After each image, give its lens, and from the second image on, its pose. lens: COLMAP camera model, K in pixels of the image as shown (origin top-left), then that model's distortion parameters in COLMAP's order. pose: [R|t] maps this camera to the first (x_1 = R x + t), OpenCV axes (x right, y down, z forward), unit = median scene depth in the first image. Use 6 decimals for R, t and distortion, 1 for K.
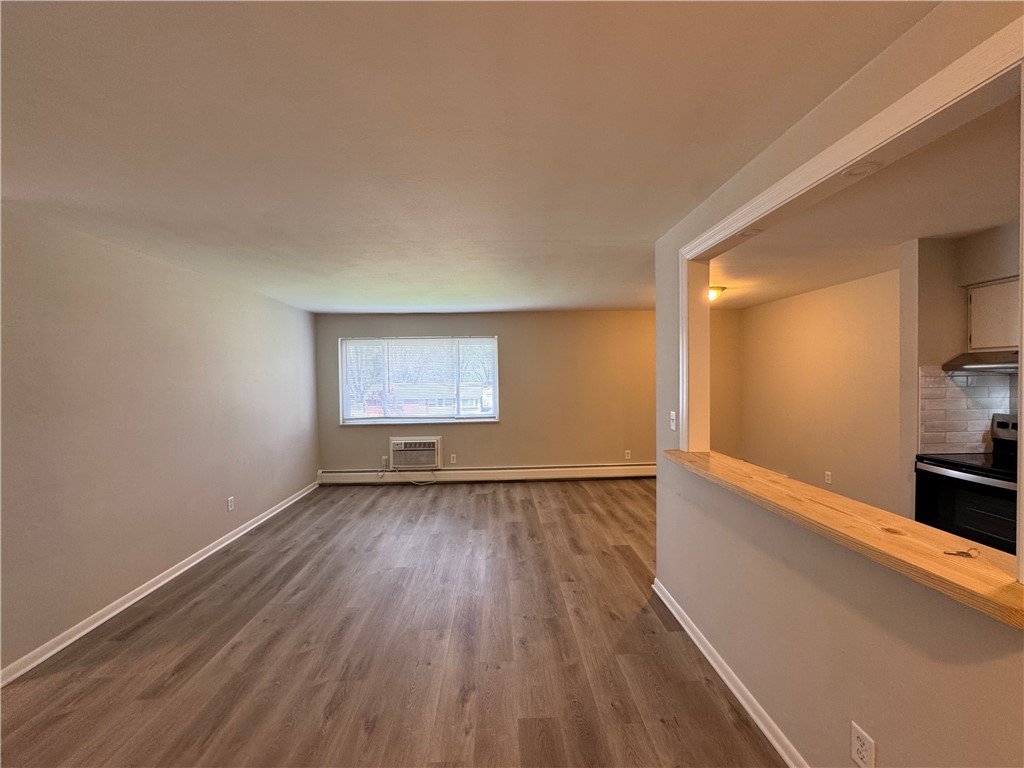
lens RADIAL K [[410.5, 0, 512.4], [0, 410.5, 384.9], [0, 0, 1]] dist [-0.003246, 0.000444]
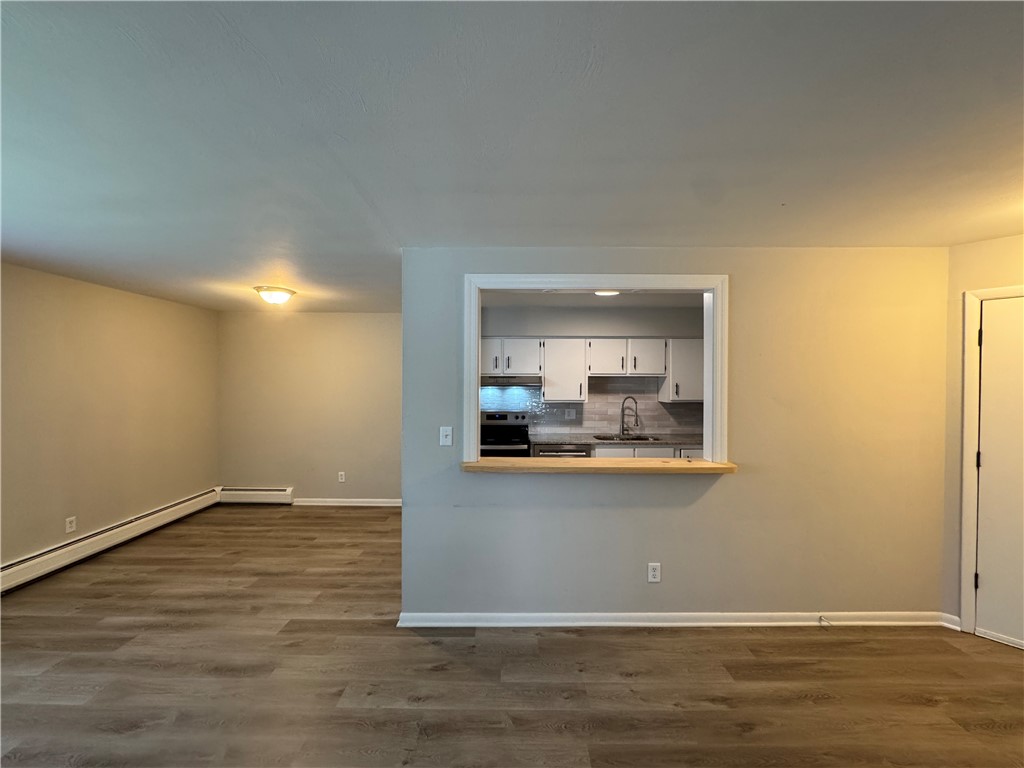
lens RADIAL K [[410.5, 0, 512.4], [0, 410.5, 384.9], [0, 0, 1]] dist [-0.003246, 0.000444]
pose [[0.041426, 0.007121, 0.999116, -0.566837], [0.016785, 0.999829, -0.007822, -0.025015], [-0.999001, 0.017094, 0.041299, 0.728419]]
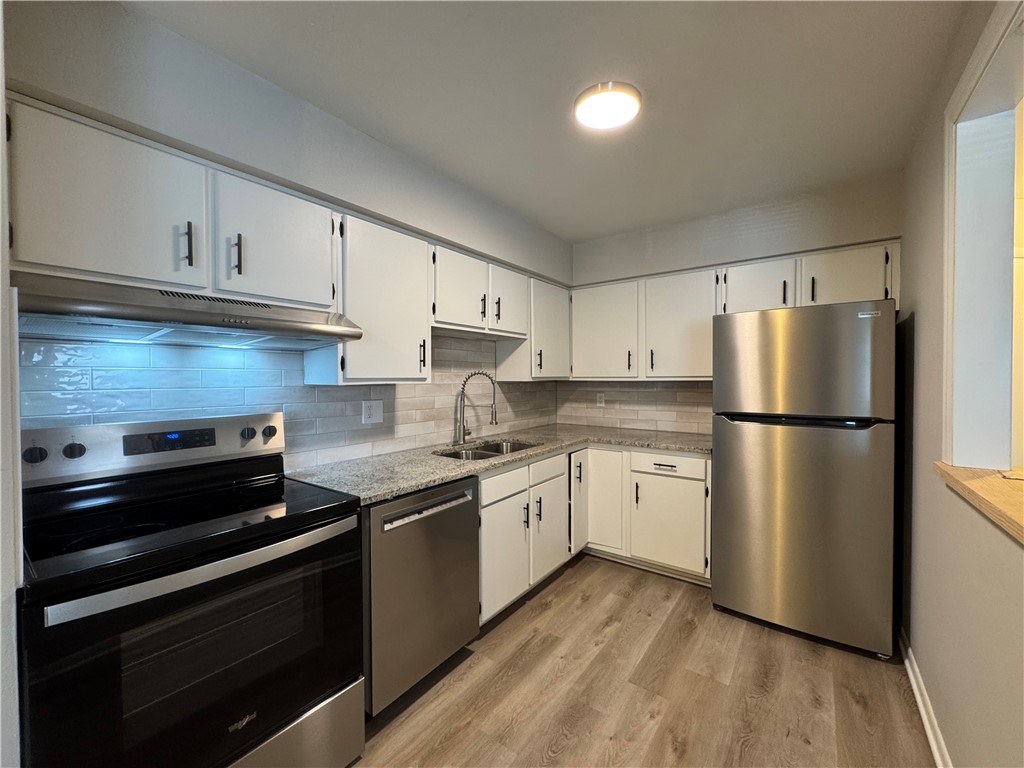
lens RADIAL K [[410.5, 0, 512.4], [0, 410.5, 384.9], [0, 0, 1]] dist [-0.003246, 0.000444]
pose [[-0.782458, 0.009106, 0.622637, 0.529985], [0.029479, 0.999314, 0.022431, 0.029684], [-0.622005, 0.035907, -0.782189, 1.003111]]
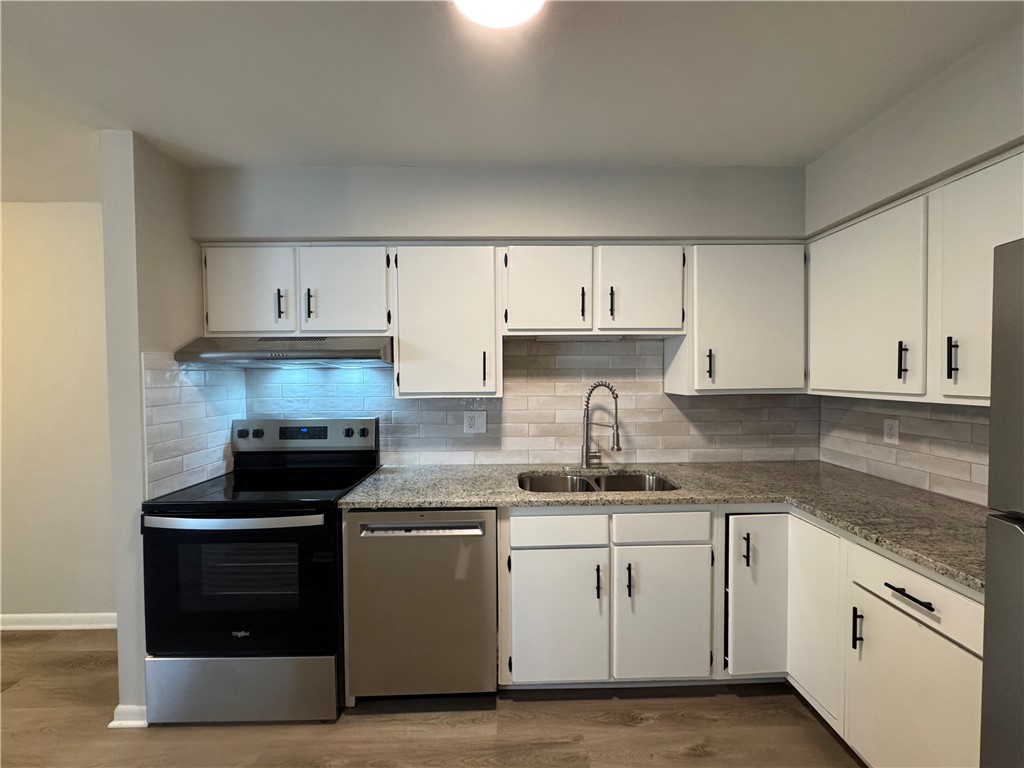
lens RADIAL K [[410.5, 0, 512.4], [0, 410.5, 384.9], [0, 0, 1]] dist [-0.003246, 0.000444]
pose [[0.017358, -0.010052, 0.999799, 0.415636], [0.027325, 0.999581, 0.009575, 0.011126], [-0.999476, 0.027153, 0.017625, 0.459160]]
